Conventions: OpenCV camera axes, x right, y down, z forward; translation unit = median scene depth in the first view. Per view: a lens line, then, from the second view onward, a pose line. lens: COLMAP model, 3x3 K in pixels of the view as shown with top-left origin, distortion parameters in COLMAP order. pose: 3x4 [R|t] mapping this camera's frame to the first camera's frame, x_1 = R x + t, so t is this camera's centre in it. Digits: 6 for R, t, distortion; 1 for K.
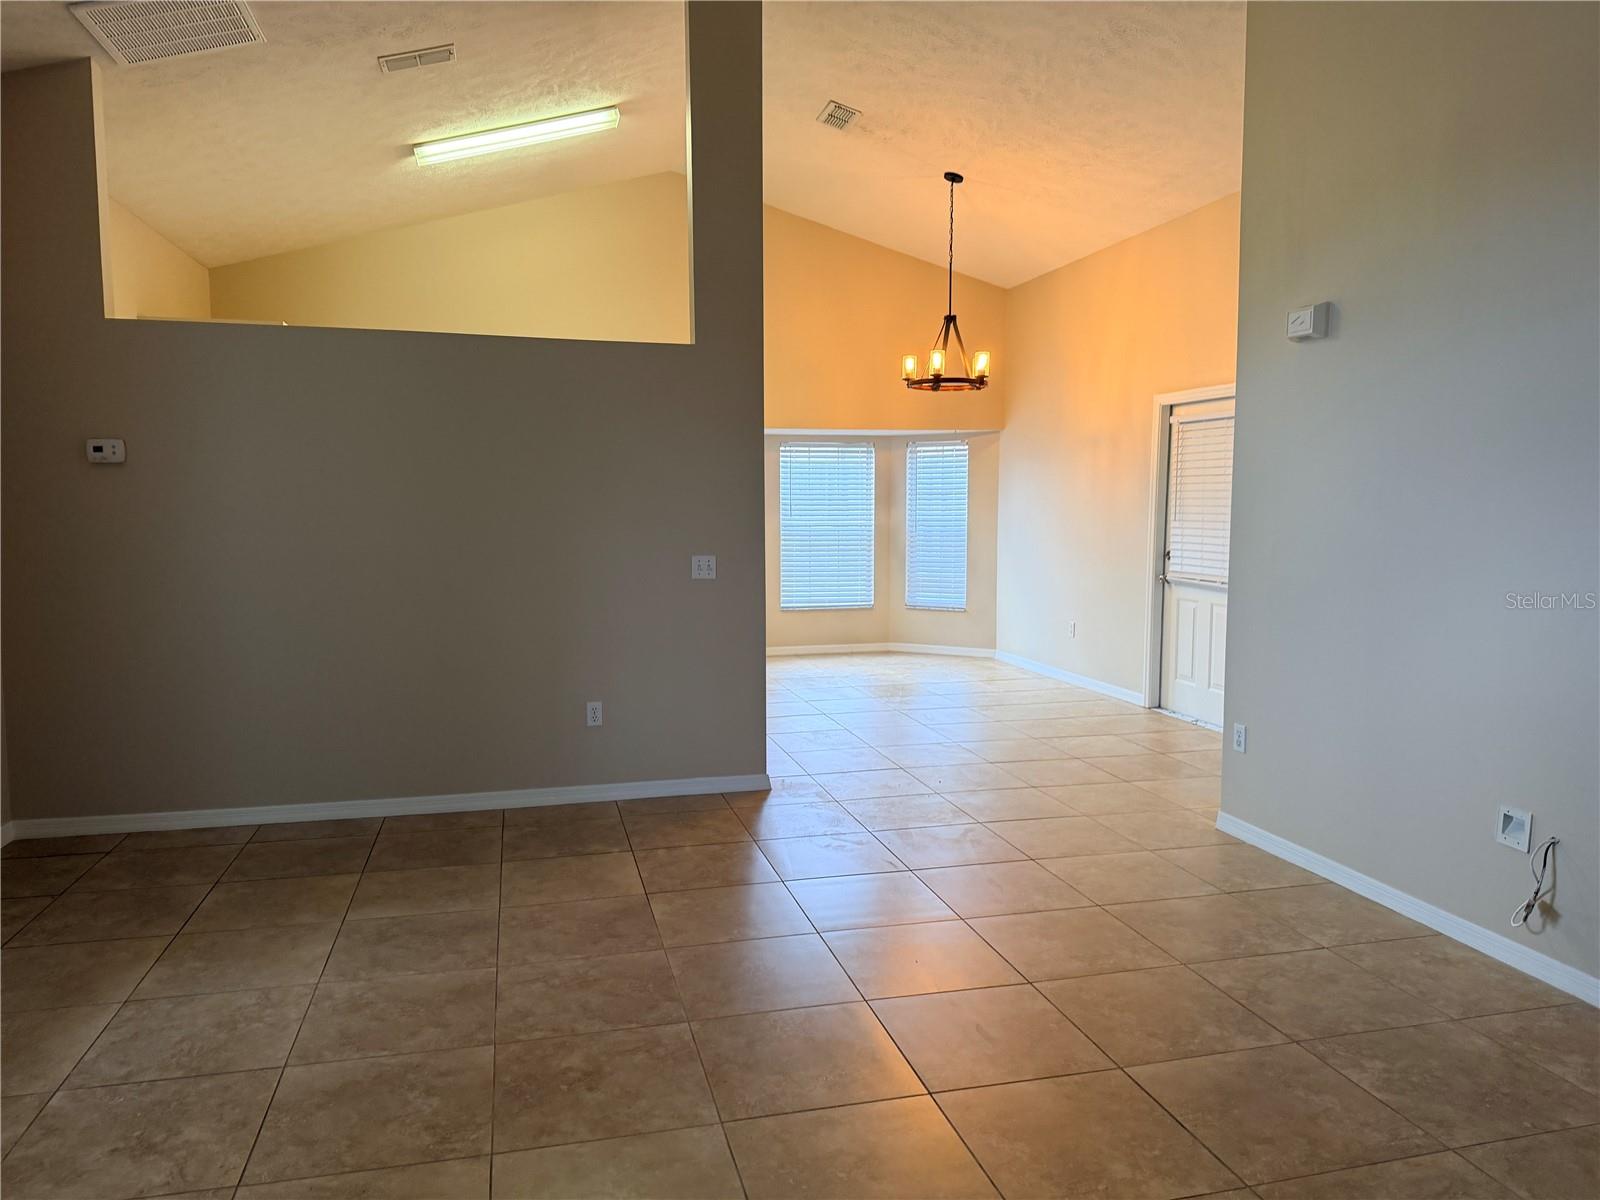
lens RADIAL K [[1126.5, 0, 800.0], [0, 1126.5, 600.0], [0, 0, 1]] dist [0.001683, -0.000268]
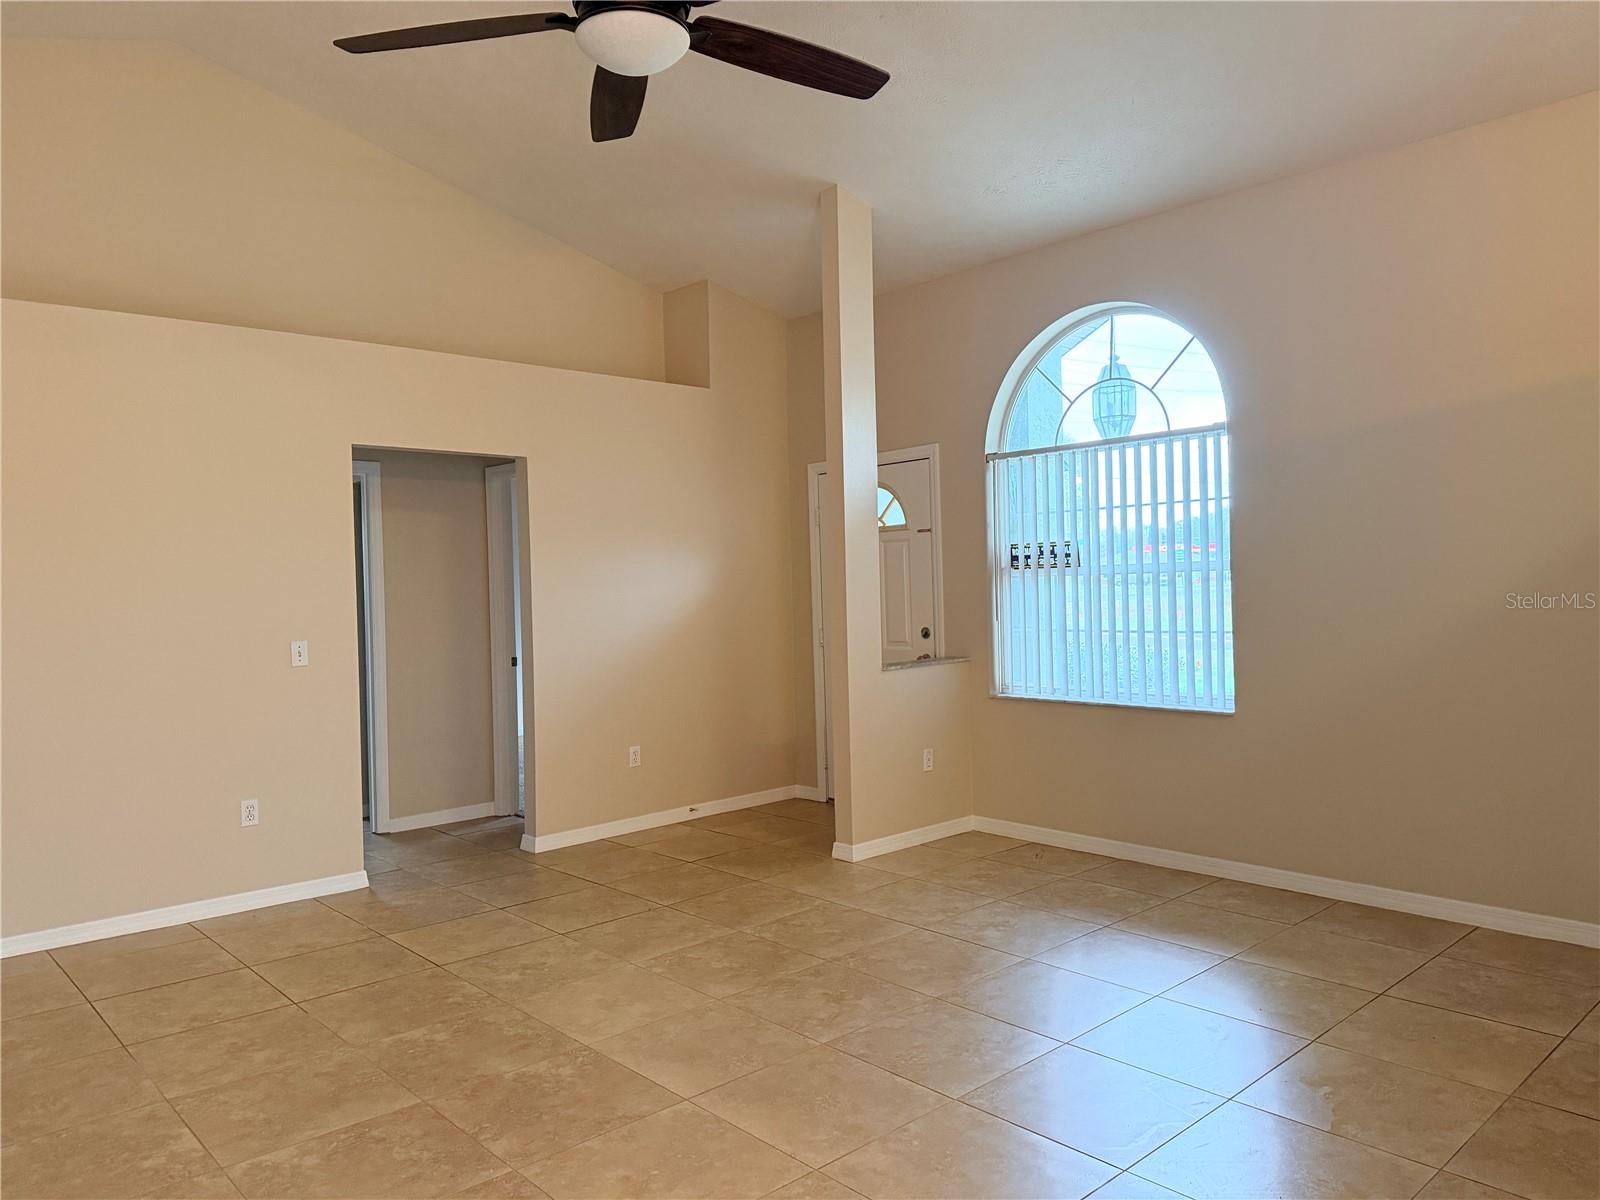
lens RADIAL K [[1126.5, 0, 800.0], [0, 1126.5, 600.0], [0, 0, 1]] dist [0.001683, -0.000268]
pose [[-0.886556, 0.028854, -0.461721, 0.420412], [-0.015758, 0.995590, 0.092474, -0.158992], [0.462353, 0.089259, -0.882192, 1.941257]]
